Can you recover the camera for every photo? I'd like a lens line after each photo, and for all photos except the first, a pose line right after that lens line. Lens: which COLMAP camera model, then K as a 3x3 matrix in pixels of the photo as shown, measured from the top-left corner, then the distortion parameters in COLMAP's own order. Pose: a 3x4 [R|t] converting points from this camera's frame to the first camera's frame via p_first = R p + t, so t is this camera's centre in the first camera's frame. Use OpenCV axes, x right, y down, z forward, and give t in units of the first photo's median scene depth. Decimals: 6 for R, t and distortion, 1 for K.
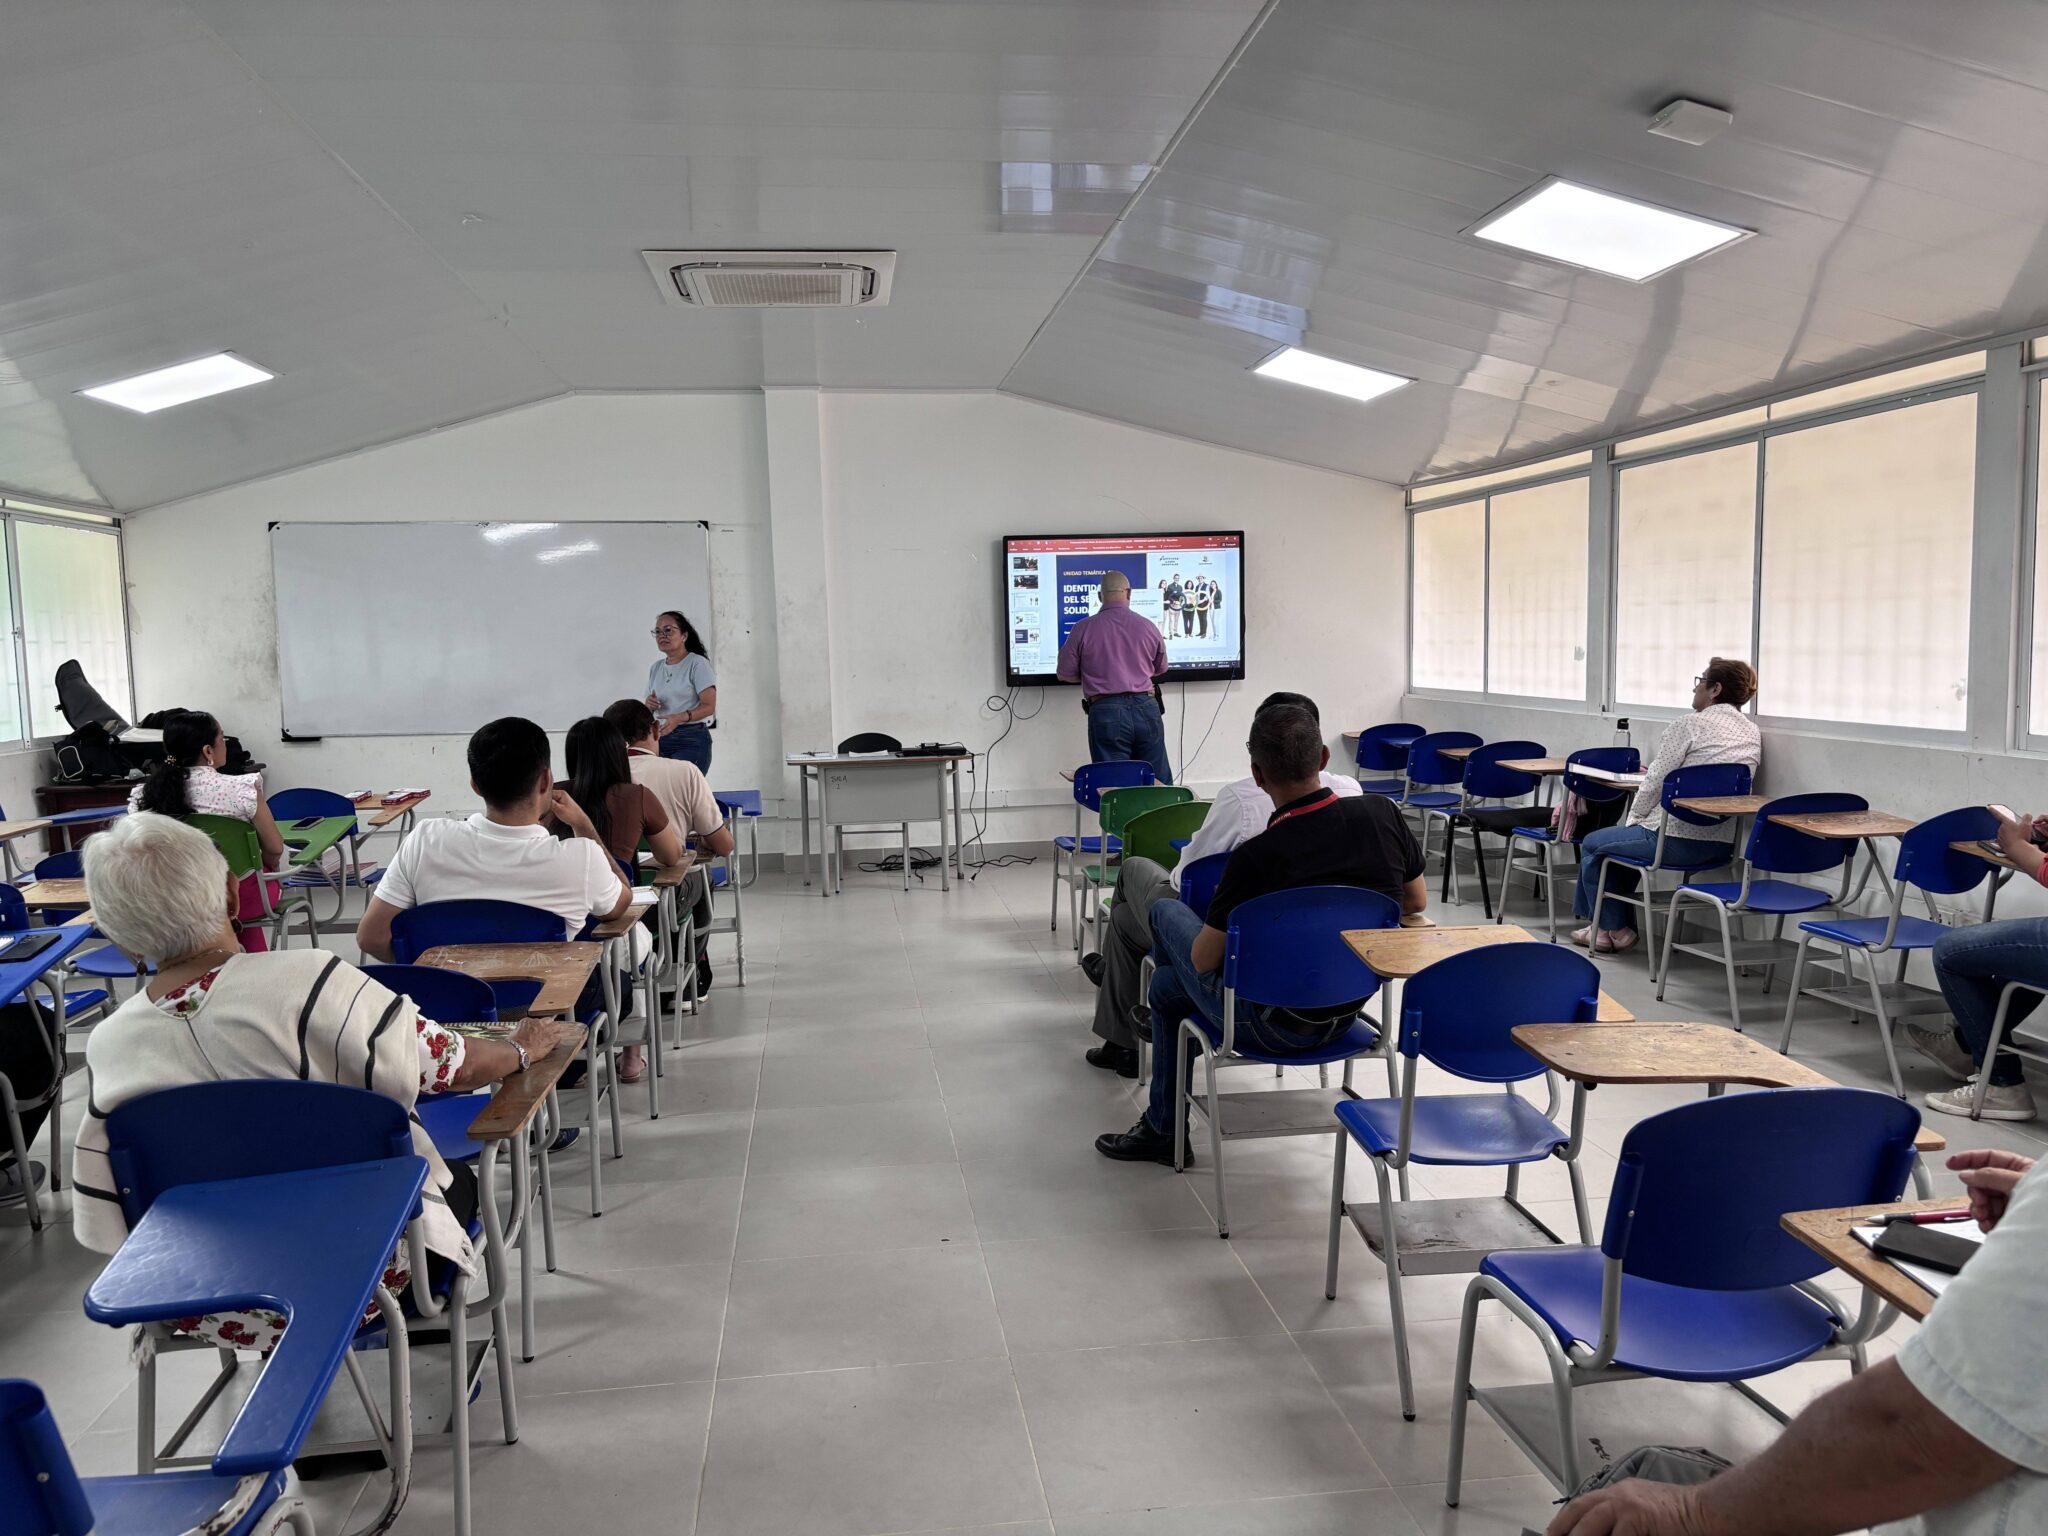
lens RADIAL K [[1570.5, 0, 1016.8], [0, 1570.5, 787.4], [0, 0, 1]] dist [0.051386, -0.046209]
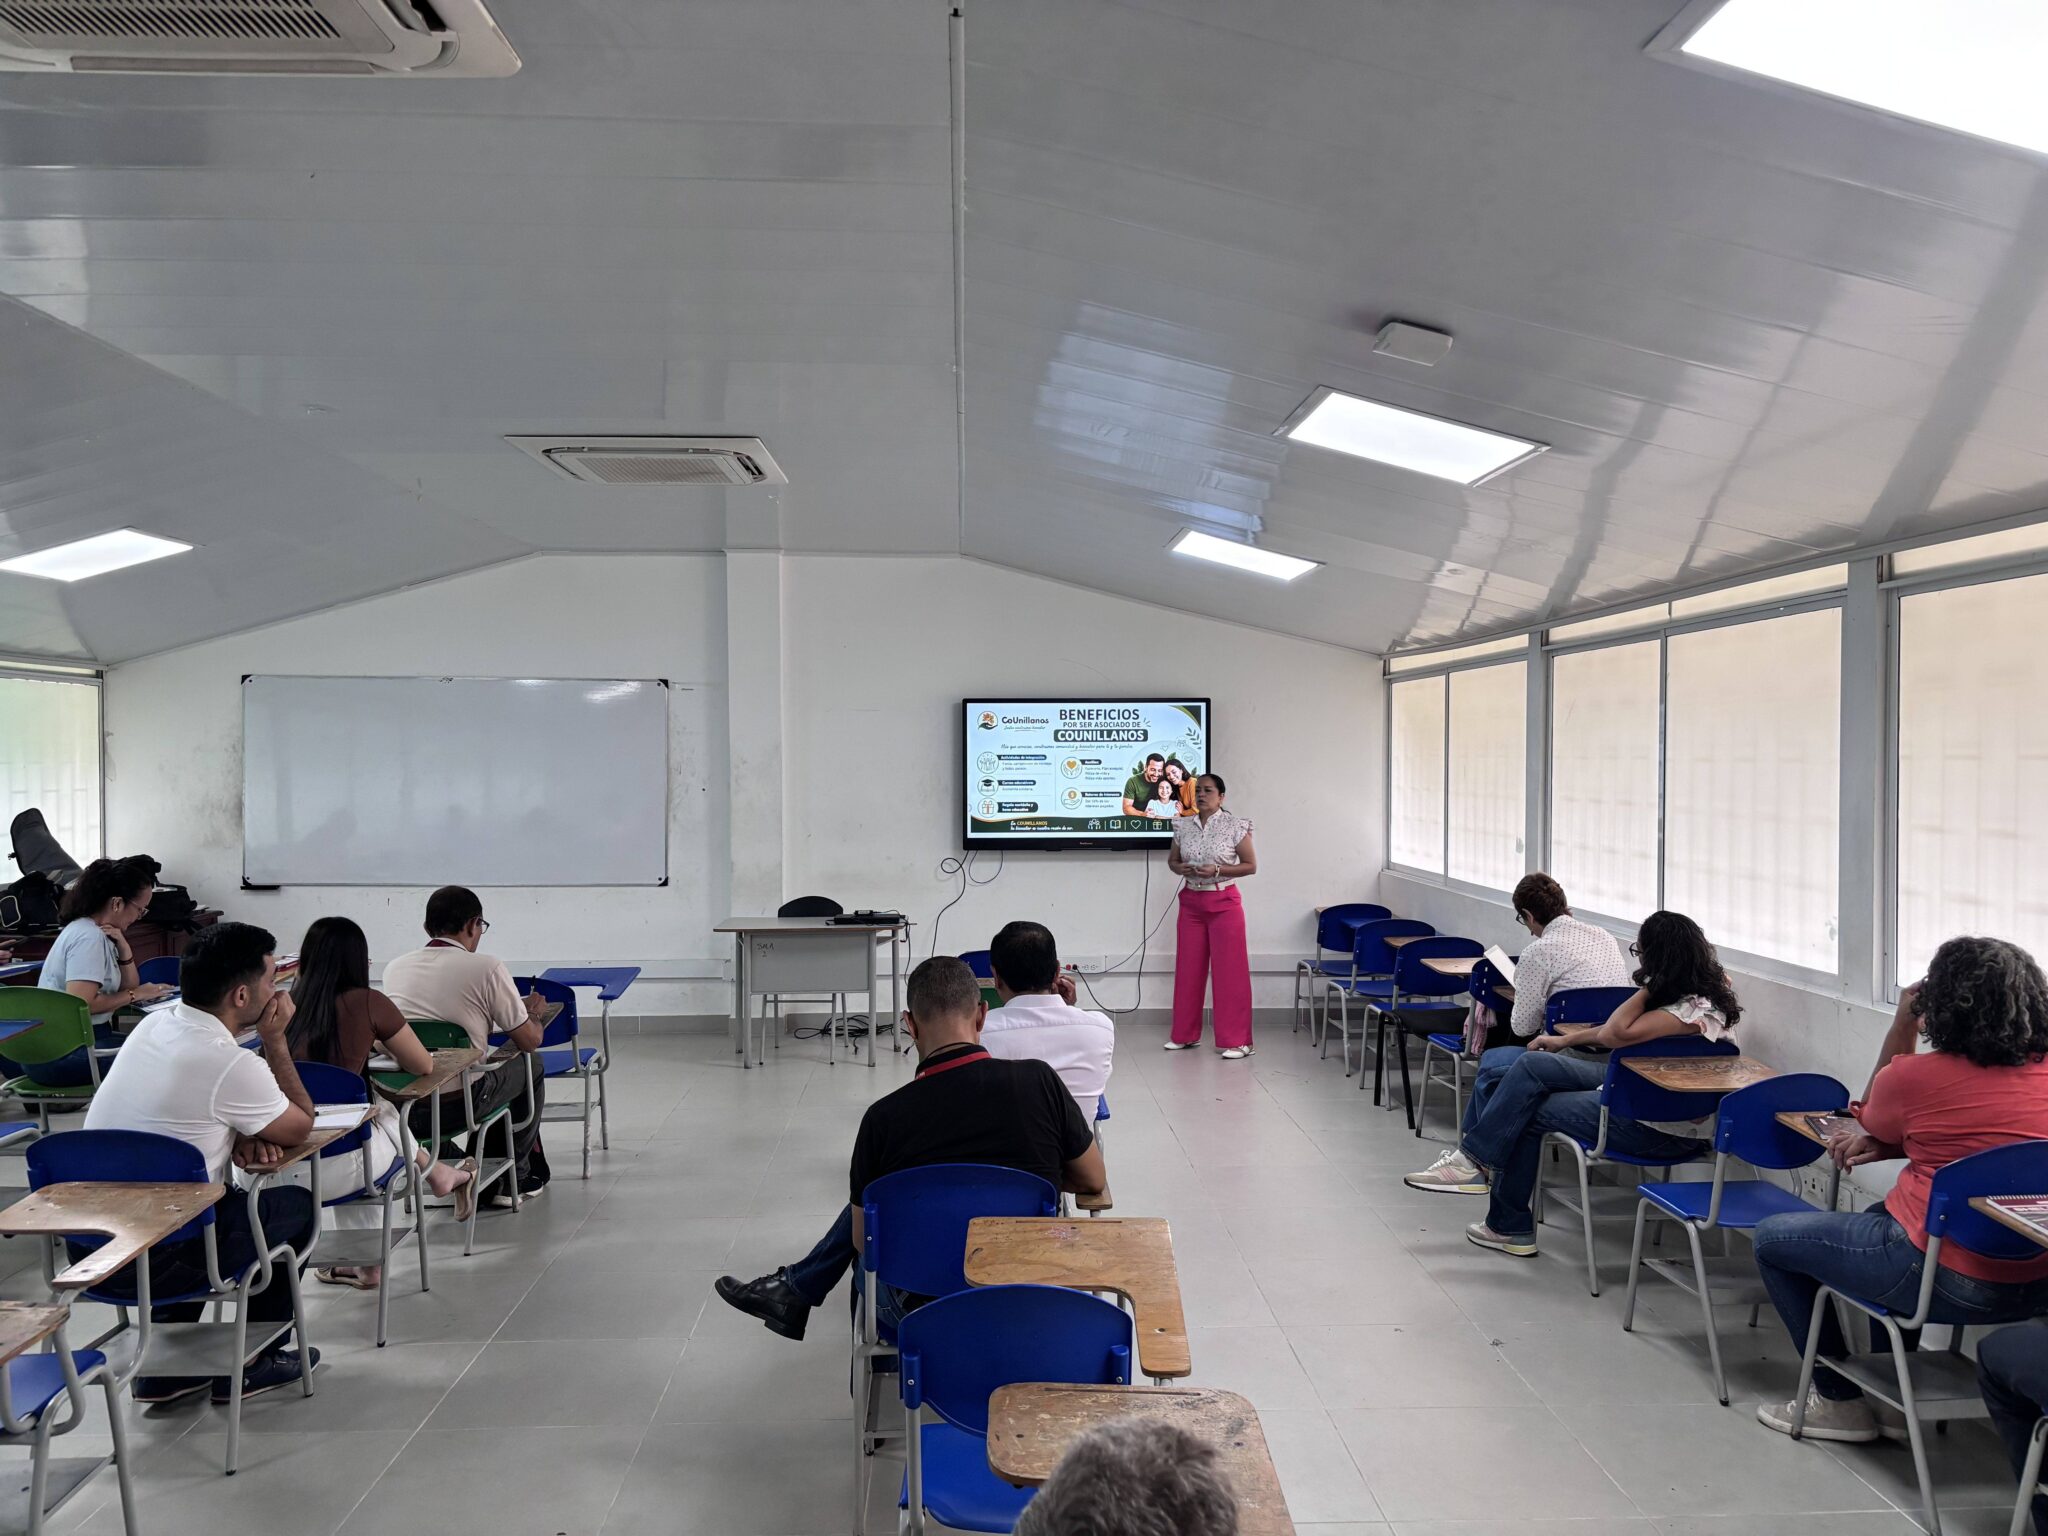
lens RADIAL K [[1562.3, 0, 1023.3], [0, 1562.3, 781.6], [0, 0, 1]] dist [0.080743, -0.090014]
pose [[0.995791, 0.024010, -0.088456, 0.147019], [-0.030841, 0.996578, -0.076690, -0.042568], [0.086312, 0.079095, 0.993123, 0.038791]]
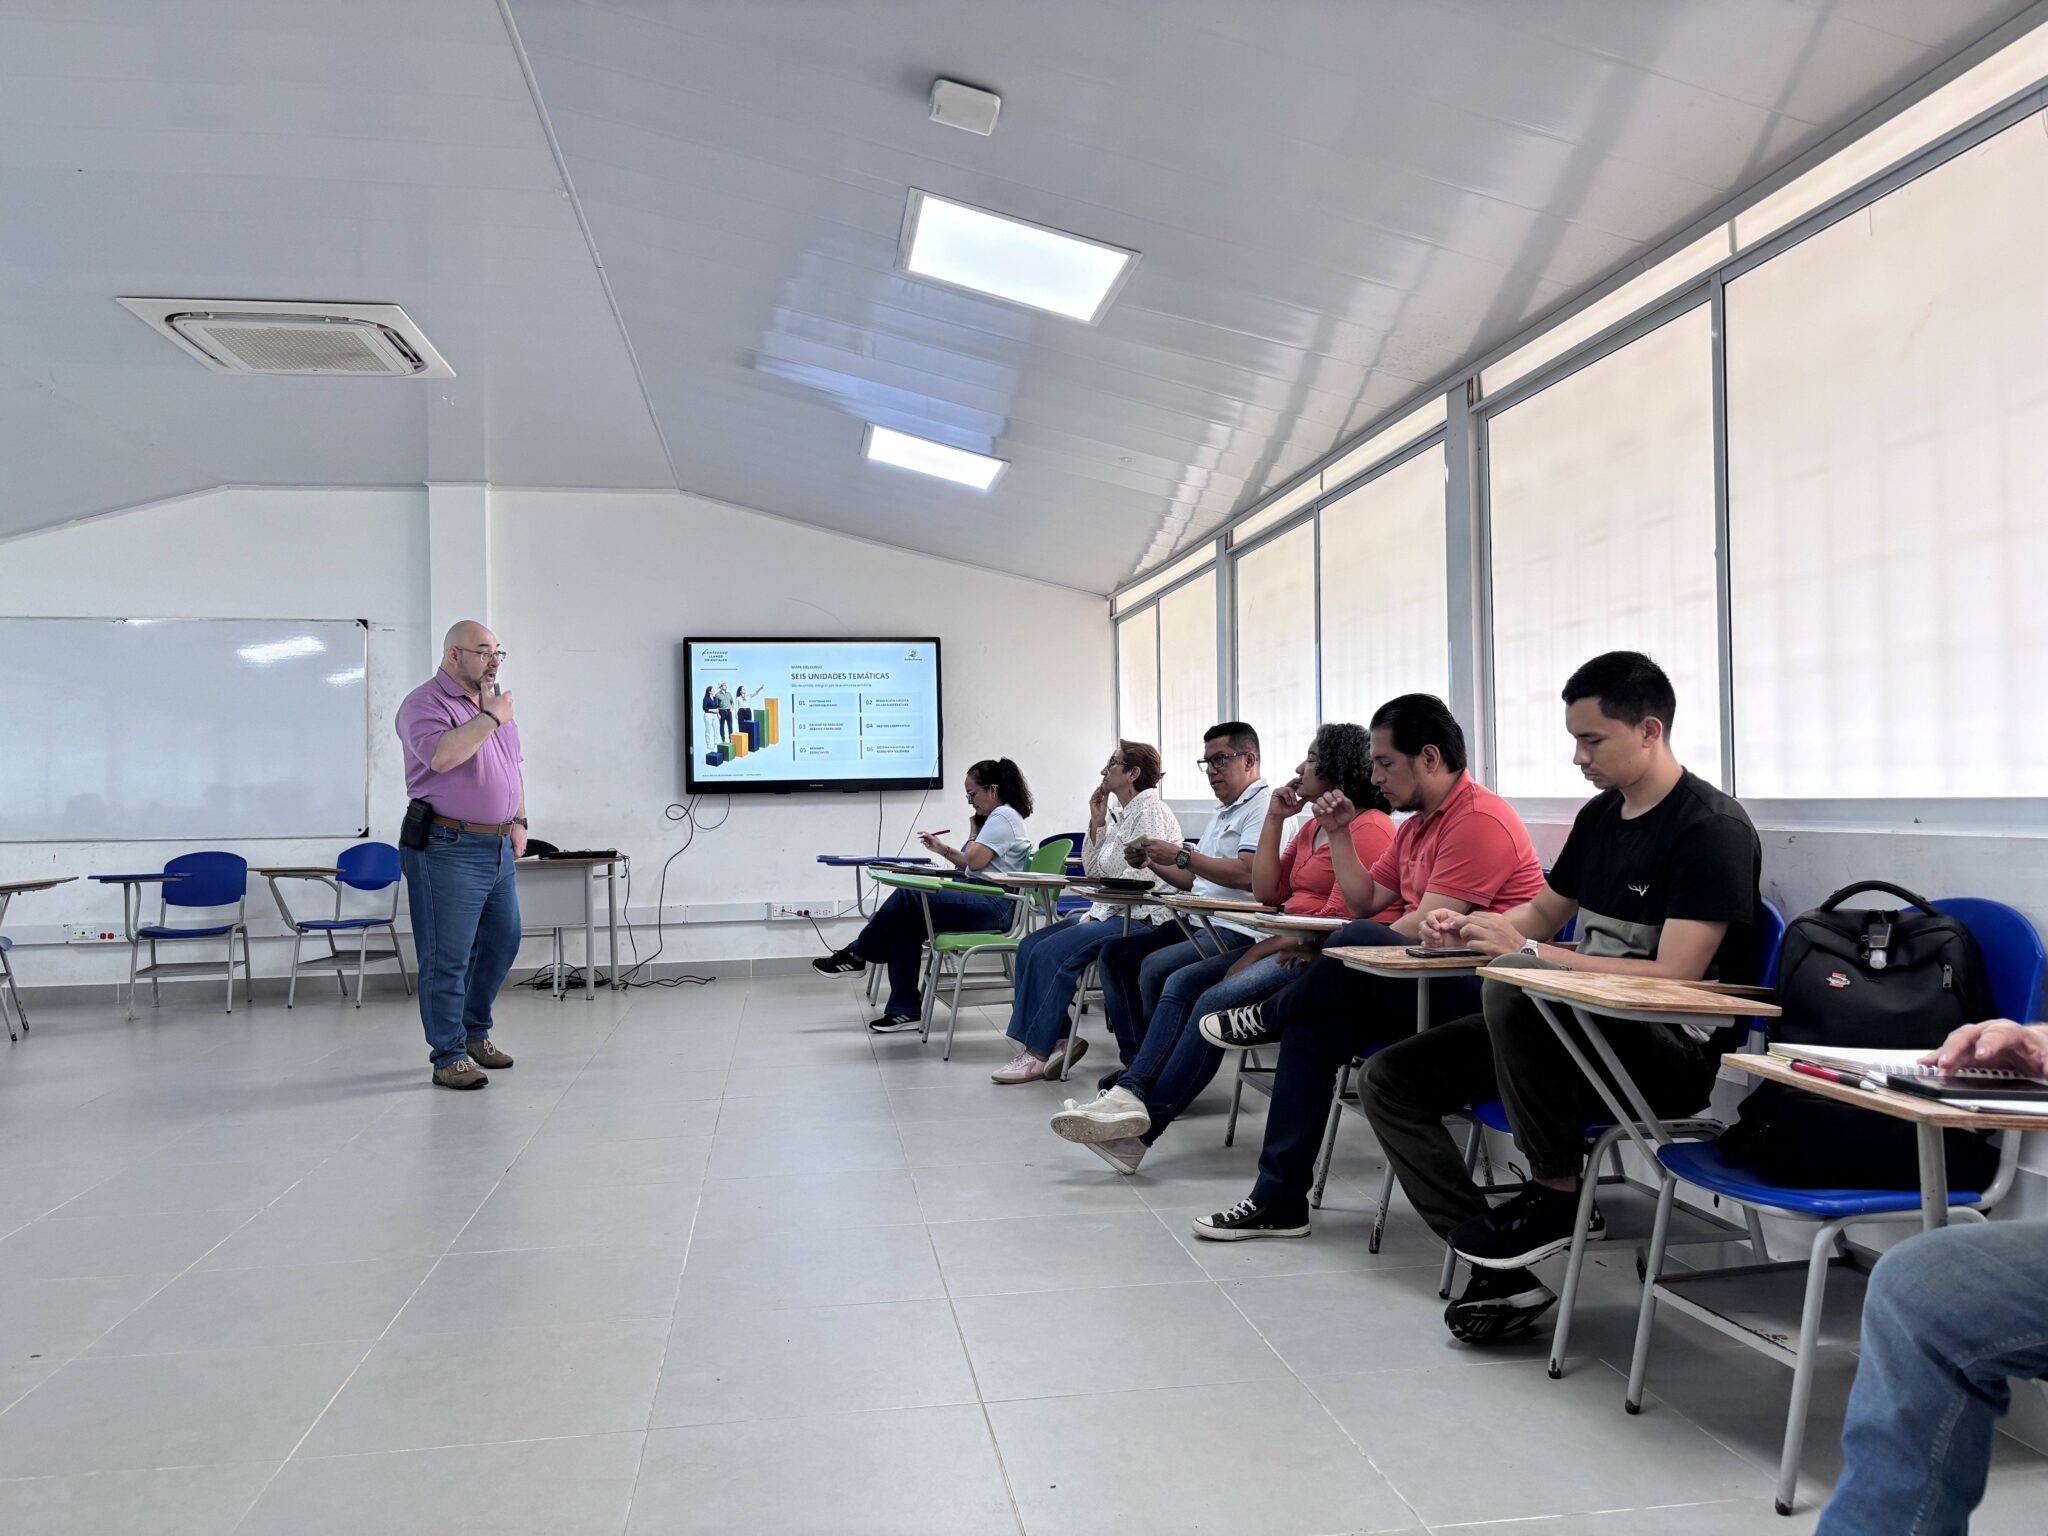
lens RADIAL K [[1560.1, 0, 1024.0], [0, 1560.1, 768.0], [0, 0, 1]] dist [0.087551, -0.088906]
pose [[0.999854, 0.006053, 0.015959, 0.231363], [-0.004121, 0.992957, -0.118408, 0.039958], [-0.016563, 0.118325, 0.992837, 0.063638]]
